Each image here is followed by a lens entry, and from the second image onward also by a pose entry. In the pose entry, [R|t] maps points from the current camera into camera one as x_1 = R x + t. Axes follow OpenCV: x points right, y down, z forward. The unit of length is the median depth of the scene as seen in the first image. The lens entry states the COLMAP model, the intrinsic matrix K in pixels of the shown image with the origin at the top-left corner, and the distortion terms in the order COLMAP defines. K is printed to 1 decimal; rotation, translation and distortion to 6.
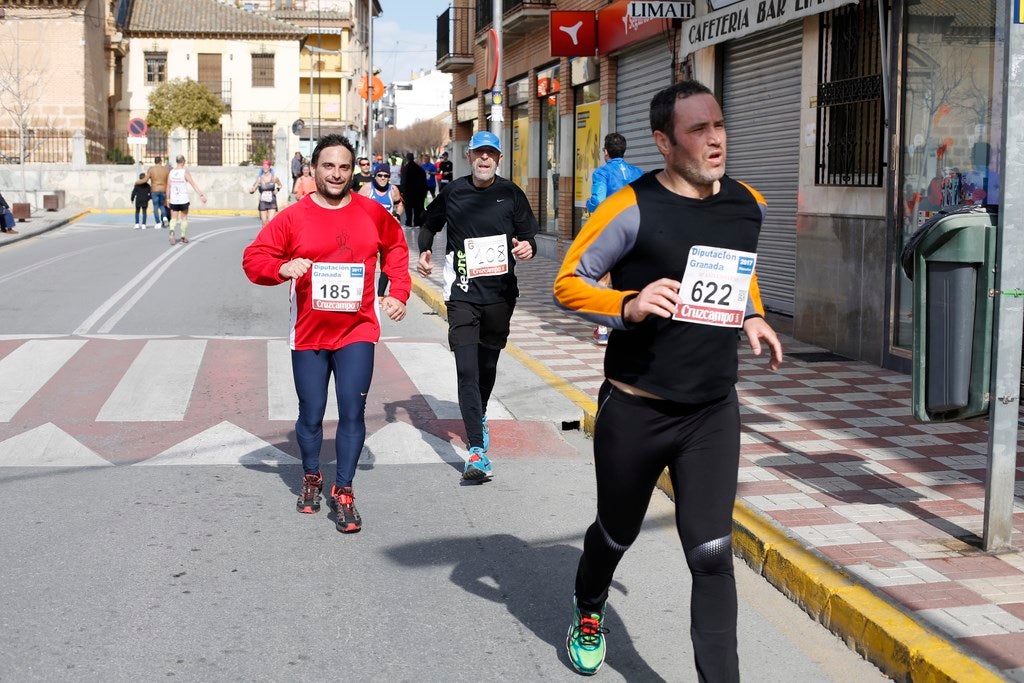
lens RADIAL K [[1463.6, 0, 512.0], [0, 1463.6, 341.5], [0, 0, 1]] dist [-0.139733, 0.151309]
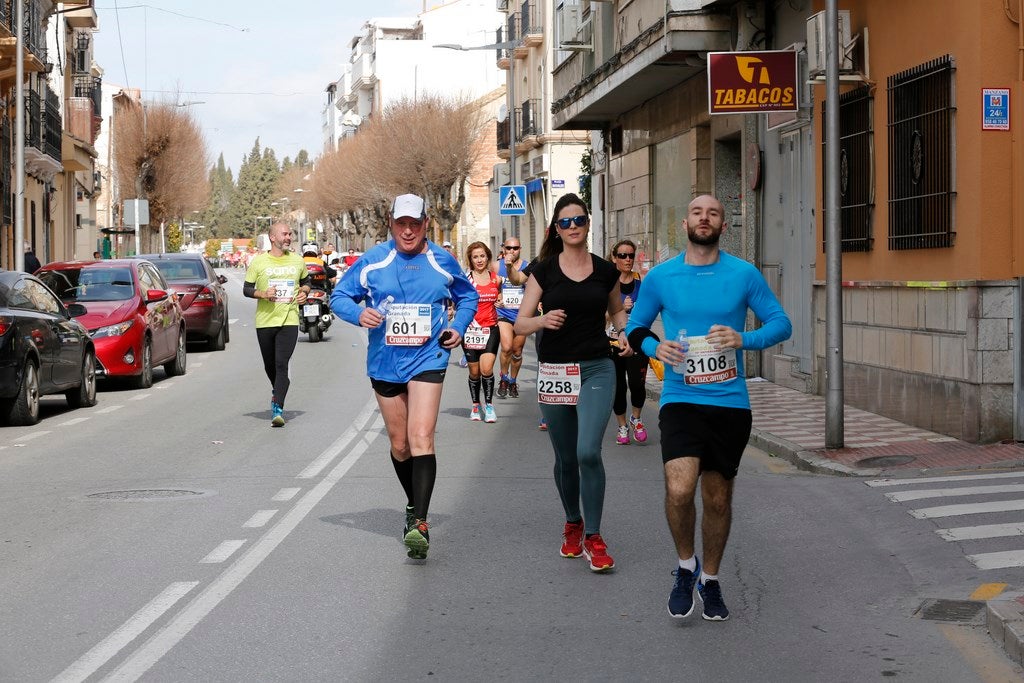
lens RADIAL K [[1473.4, 0, 512.0], [0, 1473.4, 341.5], [0, 0, 1]] dist [-0.142563, 0.150994]
pose [[0.991242, -0.011312, -0.131576, -0.000339], [0.005384, 0.998958, -0.045324, -0.225897], [0.131952, 0.044219, 0.990269, 1.835644]]
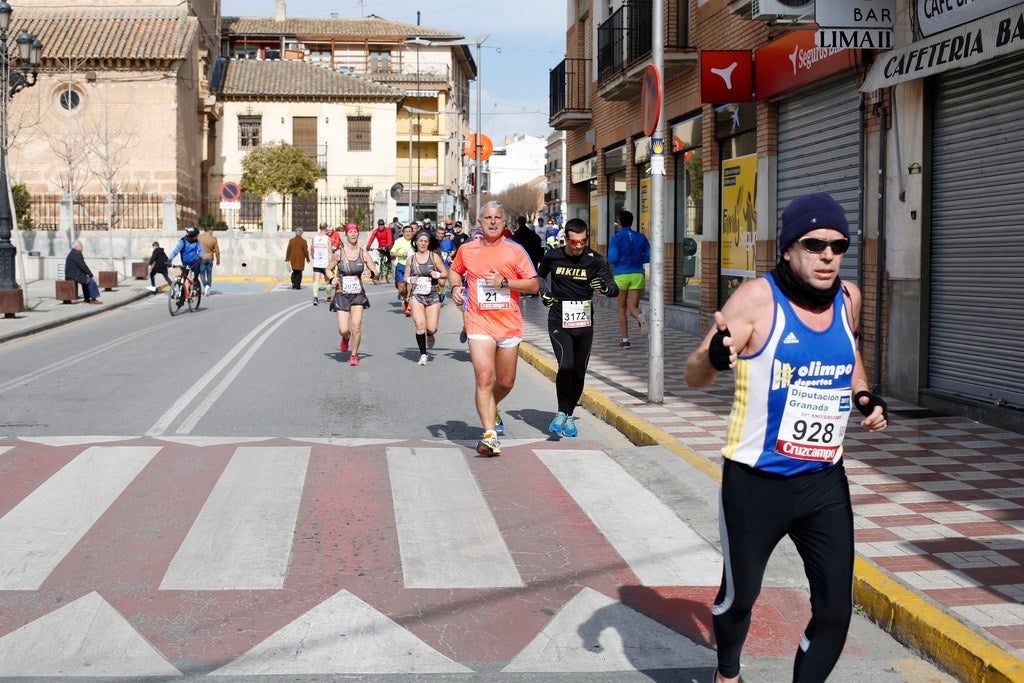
lens RADIAL K [[1463.6, 0, 512.0], [0, 1463.6, 341.5], [0, 0, 1]] dist [-0.139733, 0.151309]
pose [[0.998082, -0.002297, -0.061861, -0.010977], [-0.000457, 0.999011, -0.044460, -0.005126], [0.061902, 0.044403, 0.997094, 0.045783]]
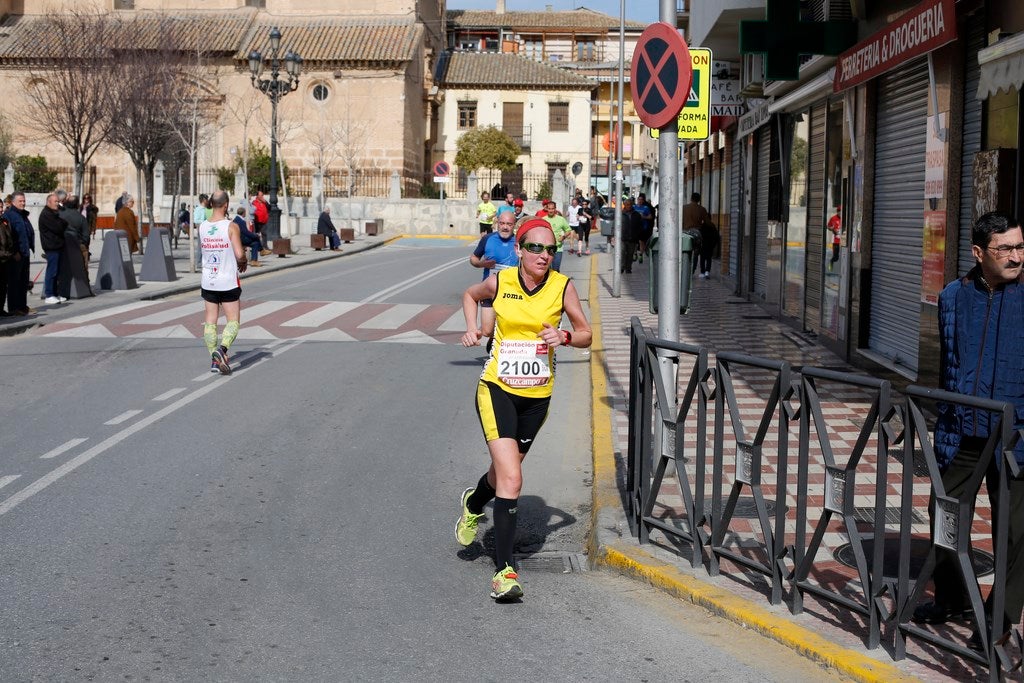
lens RADIAL K [[1469.6, 0, 512.0], [0, 1469.6, 341.5], [0, 0, 1]] dist [-0.130482, 0.101601]
pose [[0.975022, 0.026192, -0.220560, 0.062538], [-0.031072, 0.999343, -0.018683, 0.016360], [0.219926, 0.025069, 0.975194, -0.160217]]
